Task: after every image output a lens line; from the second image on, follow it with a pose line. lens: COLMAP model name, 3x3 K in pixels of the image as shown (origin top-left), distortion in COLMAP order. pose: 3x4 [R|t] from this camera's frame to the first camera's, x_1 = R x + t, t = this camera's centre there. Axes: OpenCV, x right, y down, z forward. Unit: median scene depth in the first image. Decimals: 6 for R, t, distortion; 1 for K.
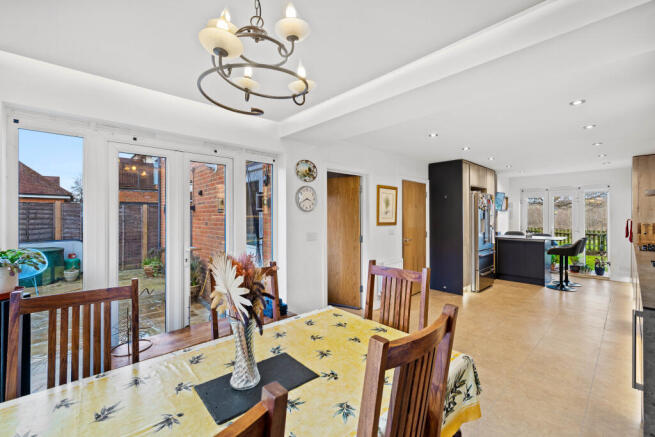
lens RADIAL K [[277.0, 0, 326.4], [0, 277.0, 215.1], [0, 0, 1]] dist [0.001155, 0.000160]
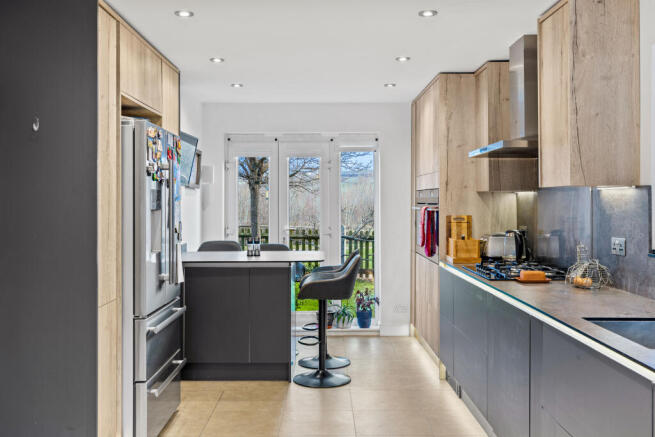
lens RADIAL K [[641.2, 0, 318.9], [0, 641.2, 201.4], [0, 0, 1]] dist [-0.003182, 0.000000]
pose [[0.675343, 0.001133, 0.737503, 0.144937], [-0.000515, 0.999999, -0.001065, 0.005498], [-0.737504, 0.000340, 0.675343, 0.350299]]
